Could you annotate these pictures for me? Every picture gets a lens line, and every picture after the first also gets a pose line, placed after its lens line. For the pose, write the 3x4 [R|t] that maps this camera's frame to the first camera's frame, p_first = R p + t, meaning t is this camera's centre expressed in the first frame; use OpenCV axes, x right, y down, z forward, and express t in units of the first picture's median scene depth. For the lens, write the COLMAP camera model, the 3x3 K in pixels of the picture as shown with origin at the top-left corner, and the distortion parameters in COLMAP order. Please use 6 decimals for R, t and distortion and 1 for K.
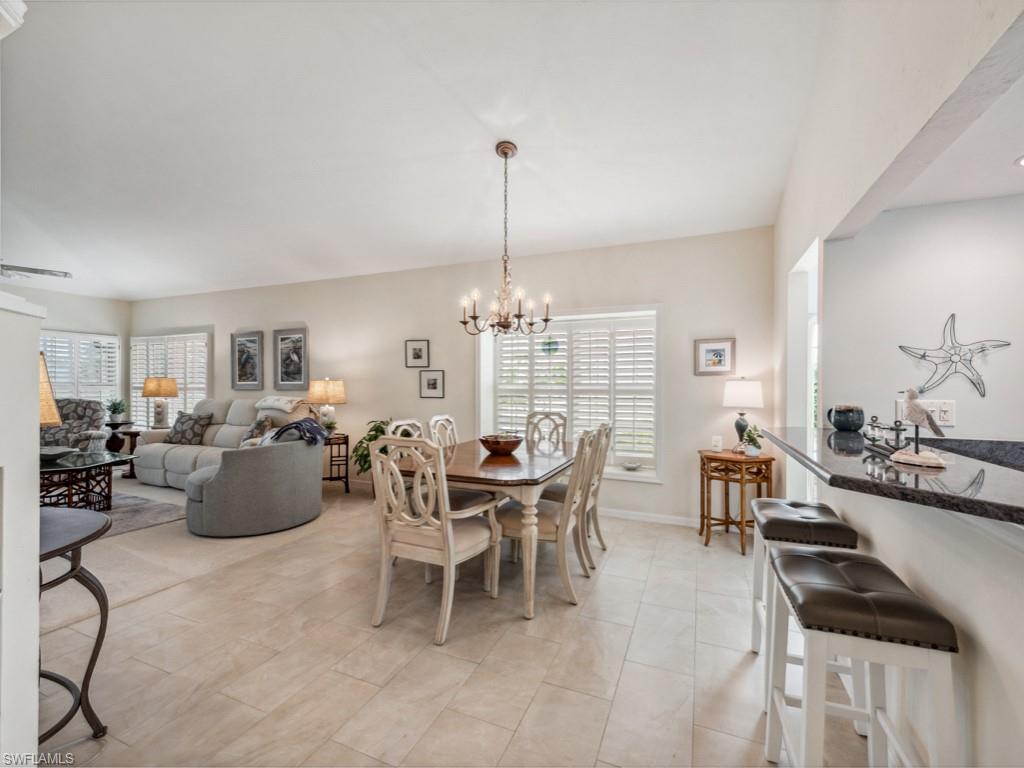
lens RADIAL K [[448.8, 0, 511.3], [0, 448.8, 385.1], [0, 0, 1]] dist [0.011438, -0.002082]
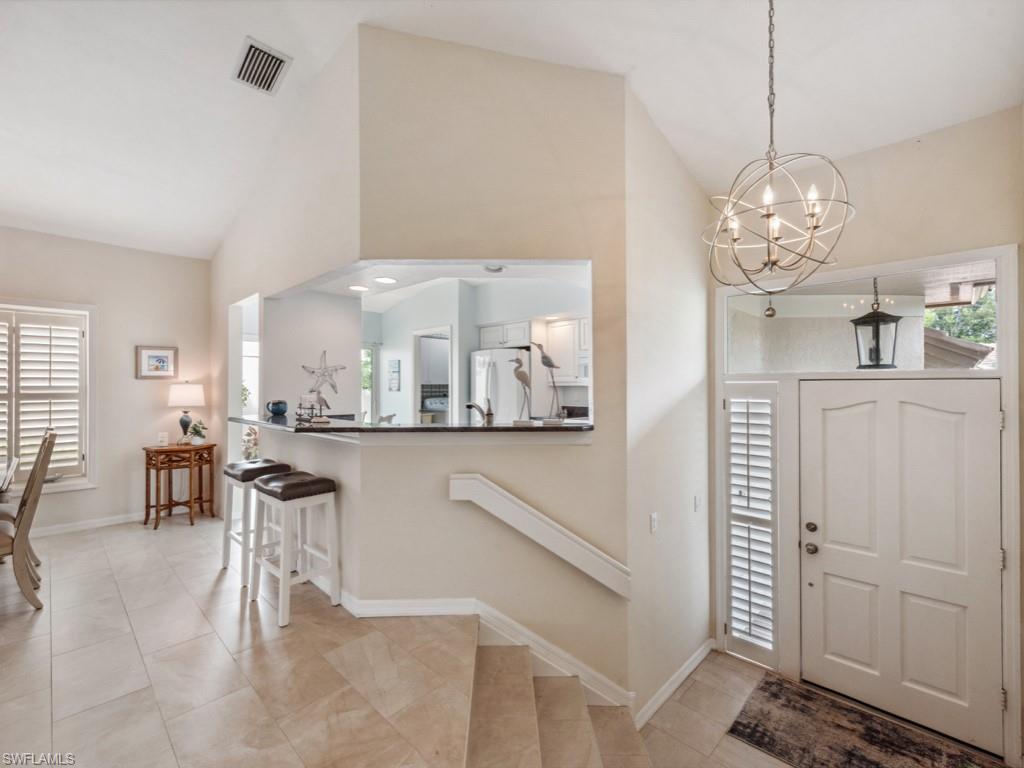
lens RADIAL K [[448.8, 0, 508.8], [0, 448.8, 384.6], [0, 0, 1]] dist [0.011438, -0.002082]
pose [[0.365670, 0.002827, 0.930740, -0.211205], [0.002814, 0.999987, -0.004143, -0.000849], [-0.930740, 0.004134, 0.365657, -0.173553]]
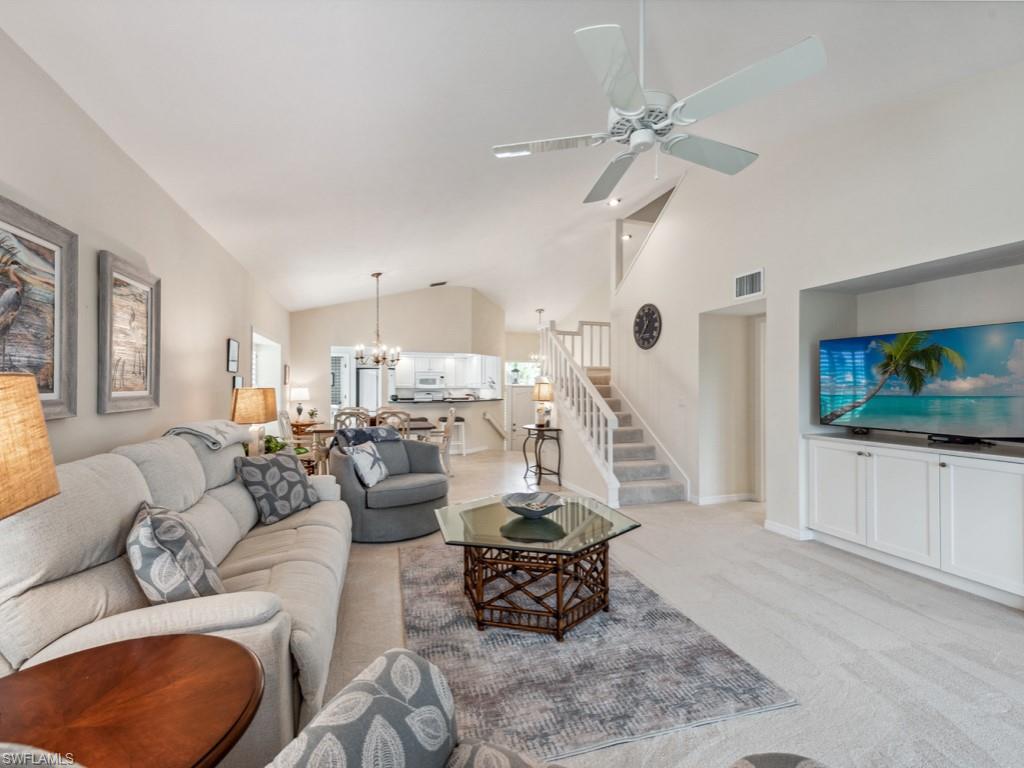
lens RADIAL K [[448.8, 0, 510.7], [0, 448.8, 383.0], [0, 0, 1]] dist [0.011438, -0.002082]
pose [[-0.659829, 0.002424, 0.751412, -1.206065], [-0.001899, 0.999986, -0.004893, -0.016081], [-0.751414, -0.004655, -0.659815, 1.177142]]
